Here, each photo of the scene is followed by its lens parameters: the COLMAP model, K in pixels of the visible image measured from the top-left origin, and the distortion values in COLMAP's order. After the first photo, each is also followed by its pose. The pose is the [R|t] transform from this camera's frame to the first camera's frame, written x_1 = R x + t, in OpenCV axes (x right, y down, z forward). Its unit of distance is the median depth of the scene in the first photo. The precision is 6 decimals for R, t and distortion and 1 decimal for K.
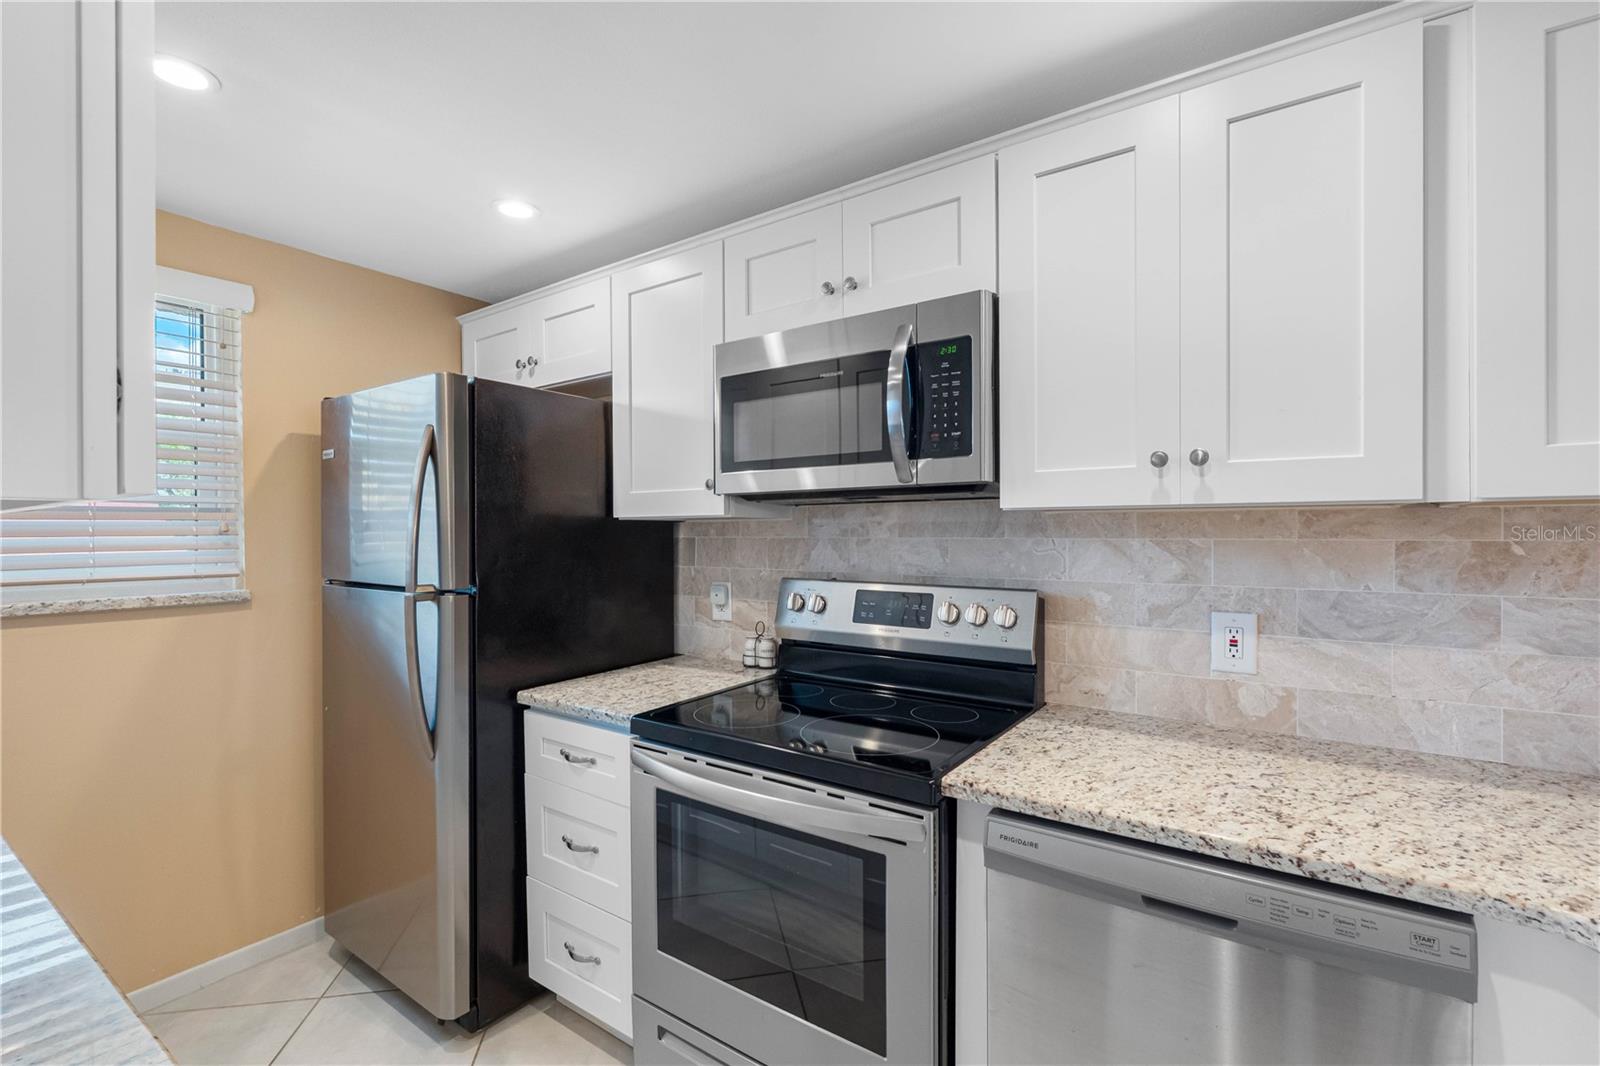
lens RADIAL K [[713.4, 0, 802.5], [0, 713.4, 531.0], [0, 0, 1]] dist [-0.003689, -0.000475]
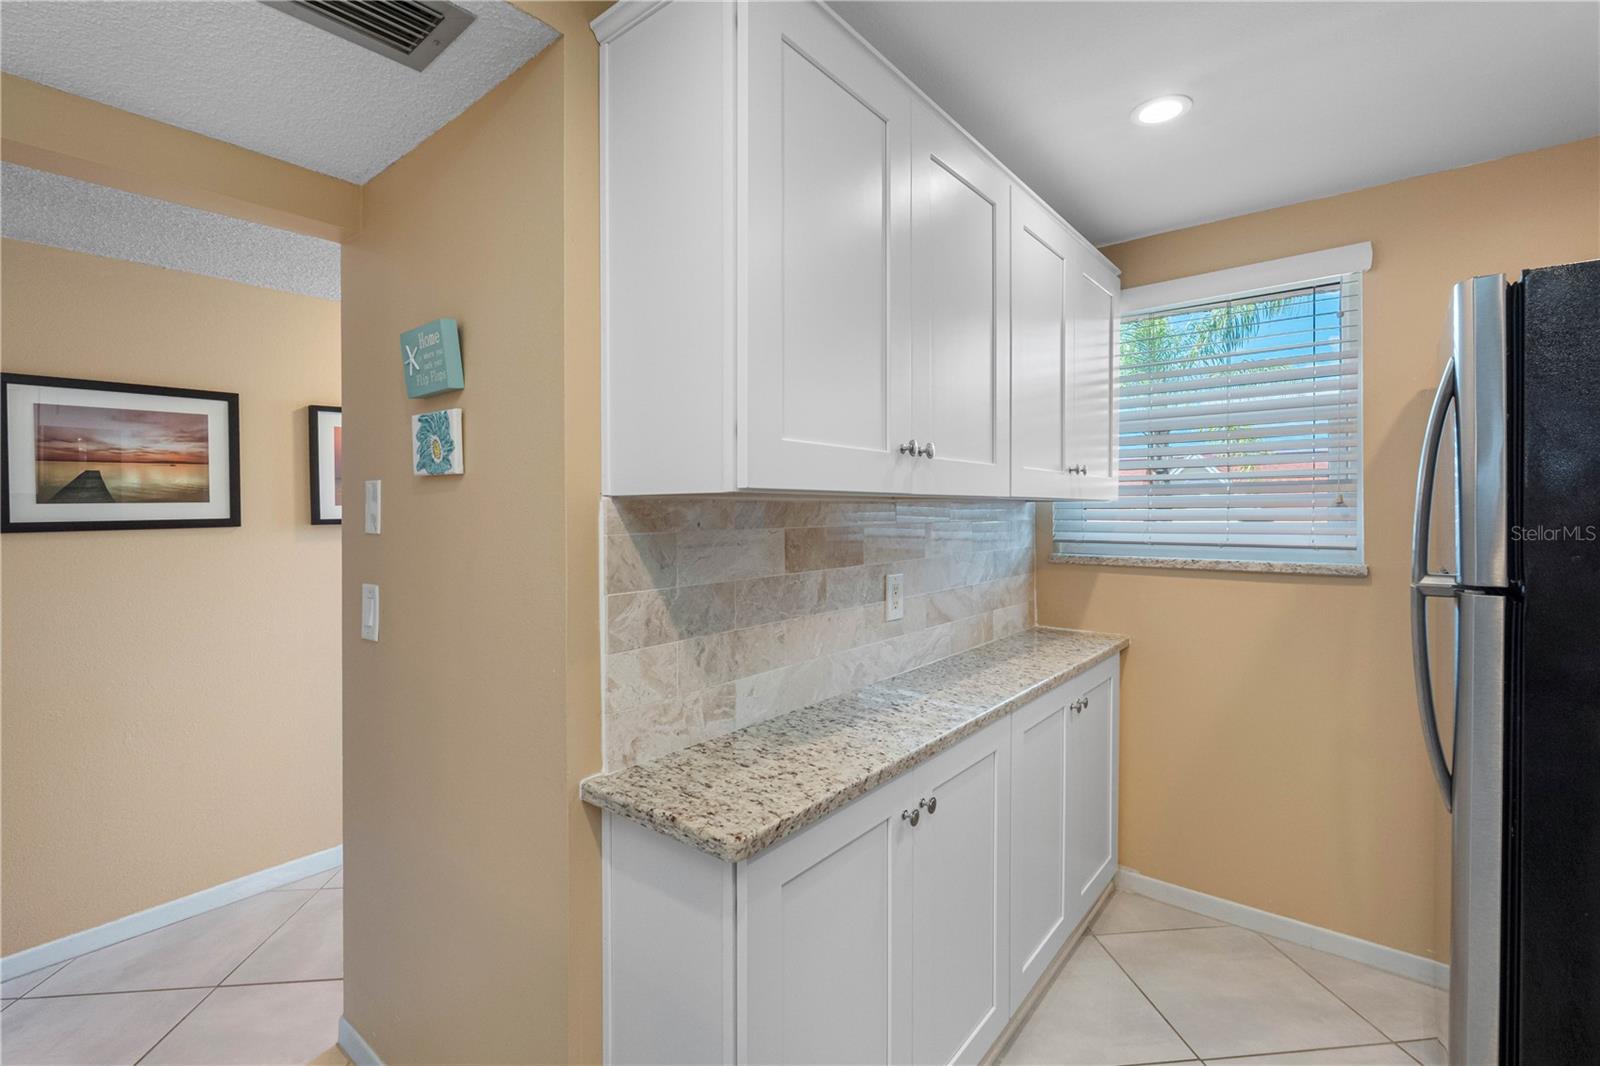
lens RADIAL K [[713.4, 0, 807.9], [0, 713.4, 509.0], [0, 0, 1]] dist [-0.003689, -0.000475]
pose [[-0.076308, 0.007928, -0.997053, 0.288347], [0.009023, 0.999933, 0.007261, -0.006080], [0.997043, -0.008442, -0.076374, 0.450707]]
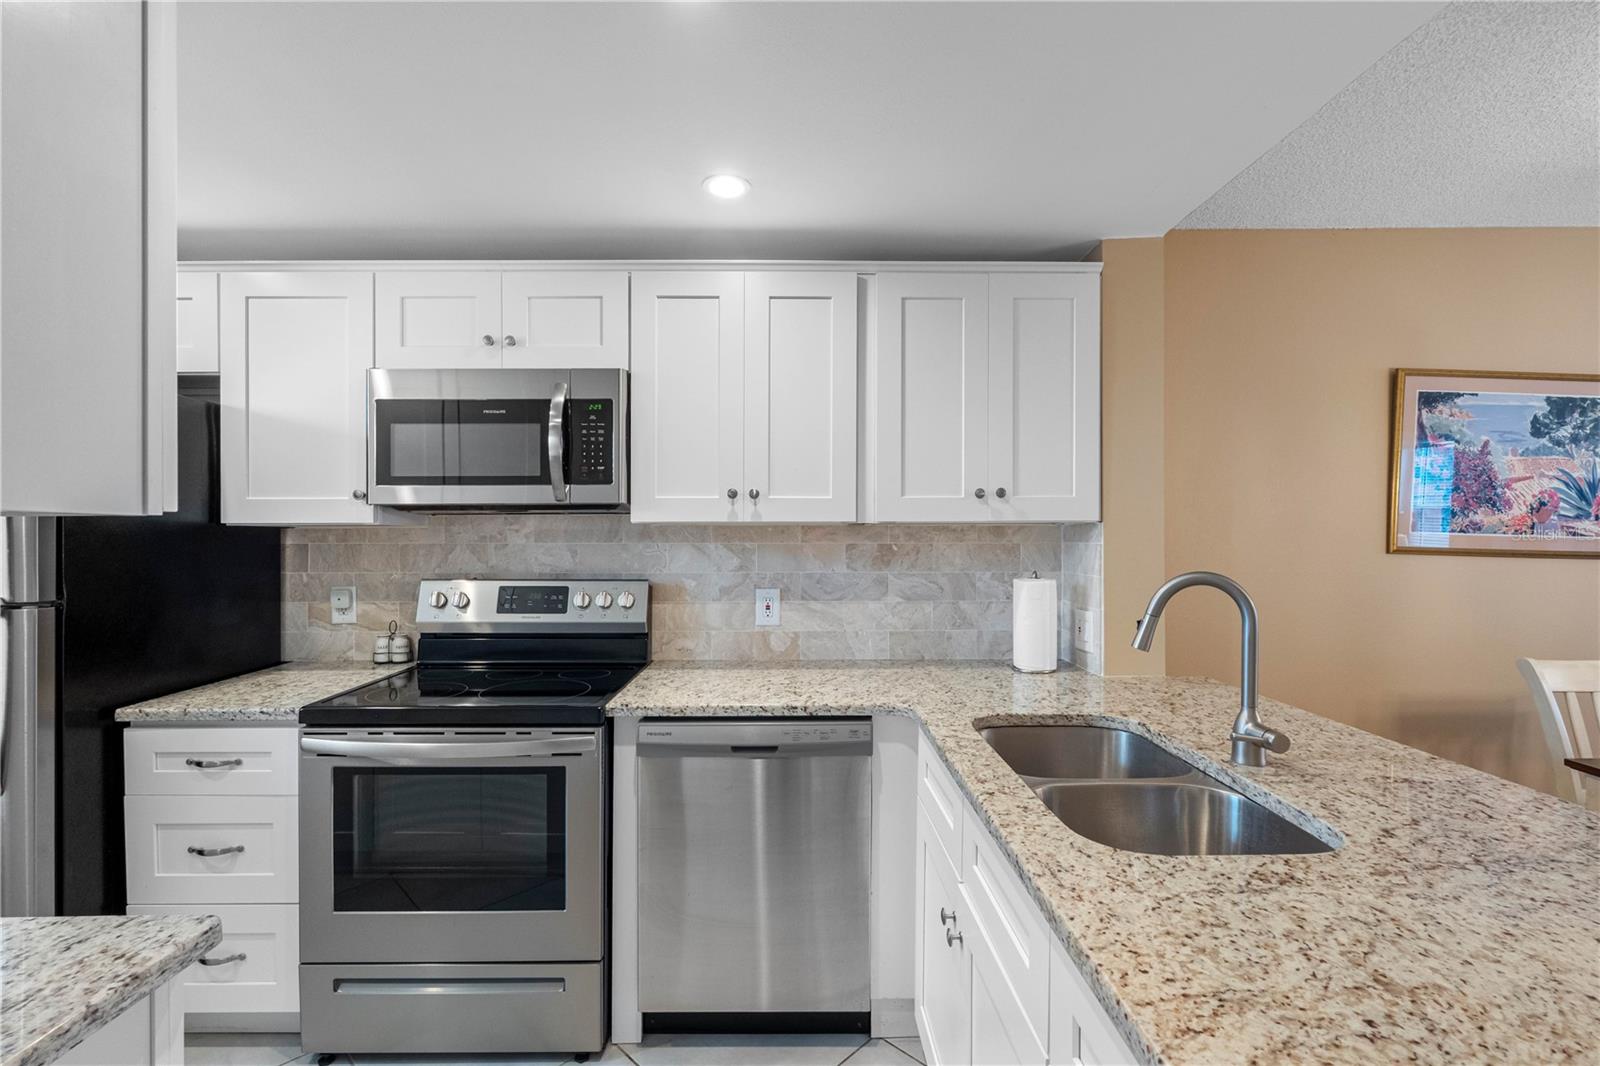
lens RADIAL K [[713.4, 0, 804.3], [0, 713.4, 535.6], [0, 0, 1]] dist [-0.003689, -0.000475]
pose [[0.809257, 0.002658, 0.587448, -0.262485], [-0.002300, 0.999996, -0.001356, -0.003021], [-0.587450, -0.000254, 0.809260, -0.336367]]
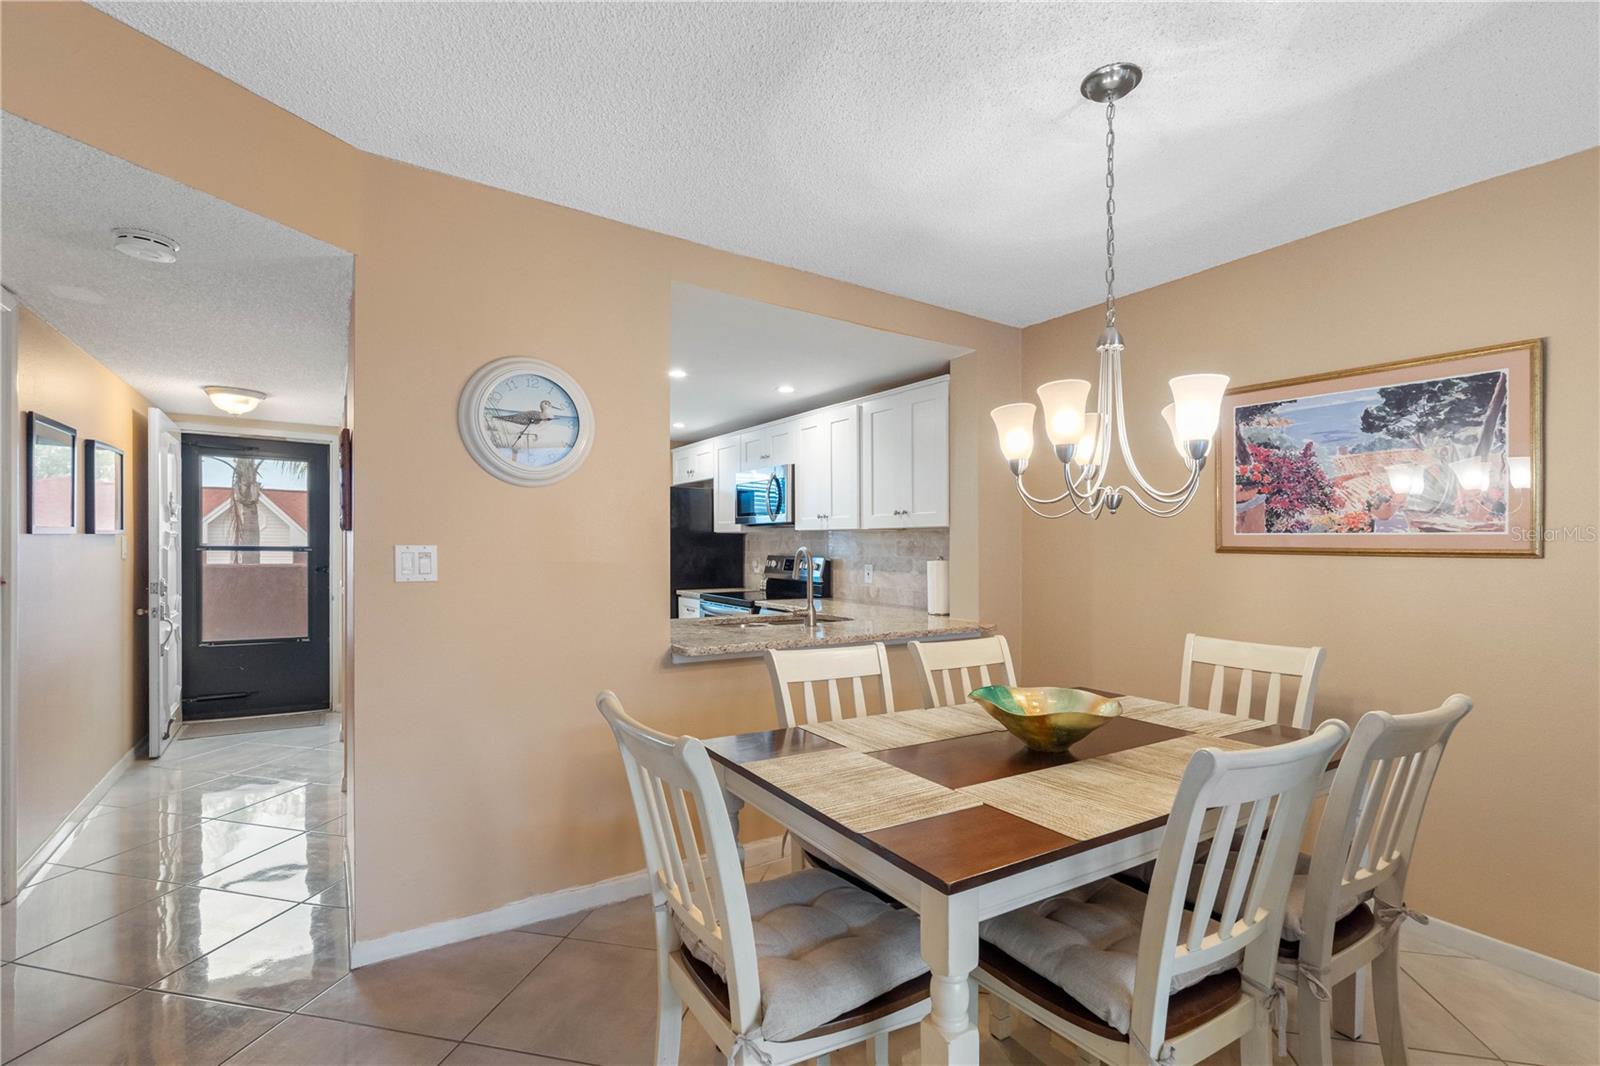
lens RADIAL K [[713.4, 0, 789.0], [0, 713.4, 552.6], [0, 0, 1]] dist [-0.003689, -0.000475]
pose [[0.926203, 0.017491, -0.376618, 1.375658], [-0.013731, 0.999826, 0.012666, 0.029415], [0.376774, -0.006560, 0.926282, -1.887152]]
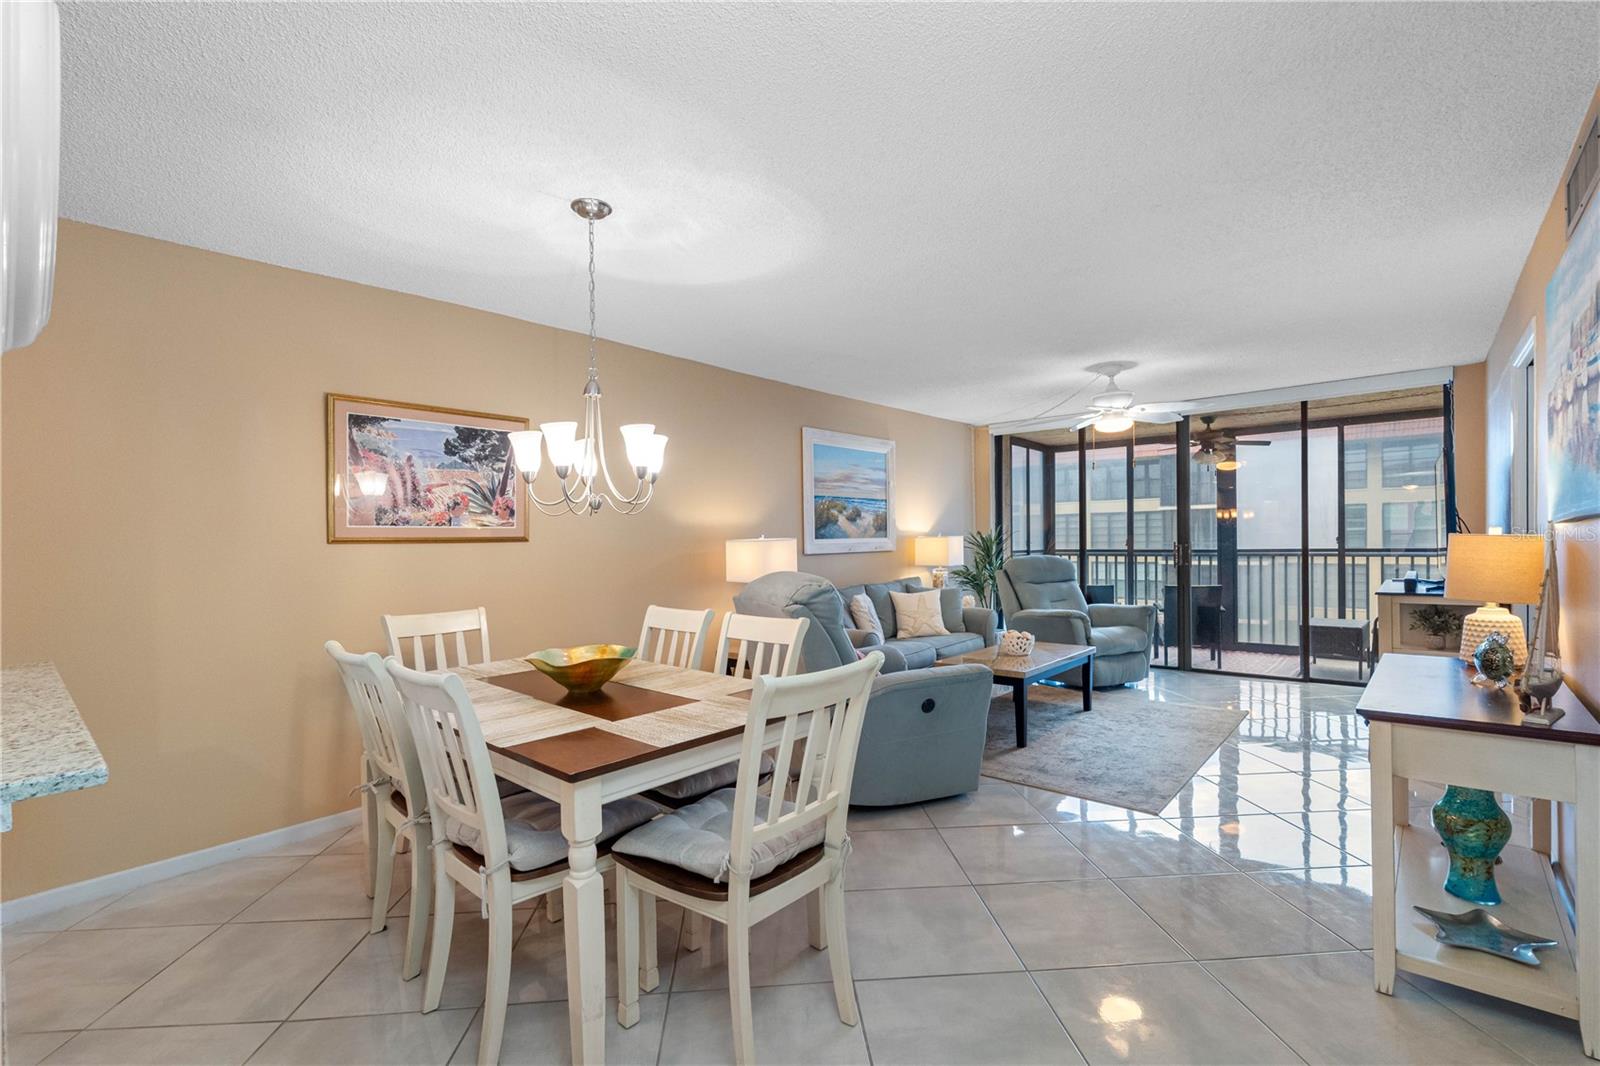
lens RADIAL K [[713.4, 0, 808.4], [0, 713.4, 534.7], [0, 0, 1]] dist [-0.003689, -0.000475]
pose [[0.095075, 0.005576, 0.995454, -0.083248], [0.009863, 0.999930, -0.006543, 0.038918], [-0.995421, 0.010440, 0.095013, -1.295658]]
